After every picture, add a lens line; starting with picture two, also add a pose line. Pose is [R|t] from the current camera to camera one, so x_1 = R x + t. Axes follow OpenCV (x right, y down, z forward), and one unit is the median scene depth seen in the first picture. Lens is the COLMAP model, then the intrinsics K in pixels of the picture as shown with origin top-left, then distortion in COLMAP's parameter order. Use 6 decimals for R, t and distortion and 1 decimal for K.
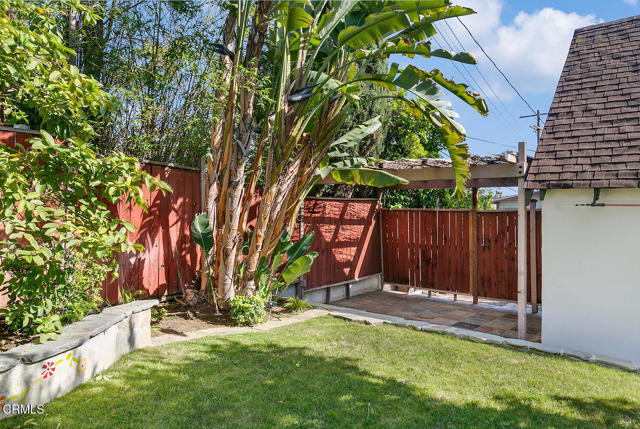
lens RADIAL K [[441.7, 0, 320.0], [0, 441.7, 209.7], [0, 0, 1]] dist [-0.006211, 0.000426]
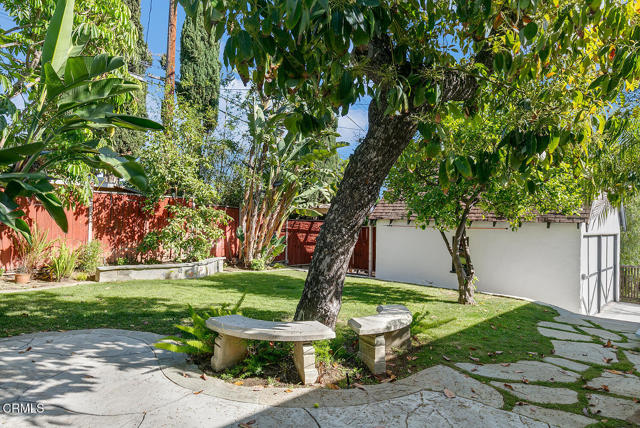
lens RADIAL K [[426.3, 0, 319.6], [0, 426.3, 217.5], [0, 0, 1]] dist [0.000339, -0.000041]
pose [[0.998365, 0.015301, -0.055081, 0.310979], [-0.016121, 0.999765, -0.014481, -0.015811], [0.054846, 0.015345, 0.998377, -1.375232]]
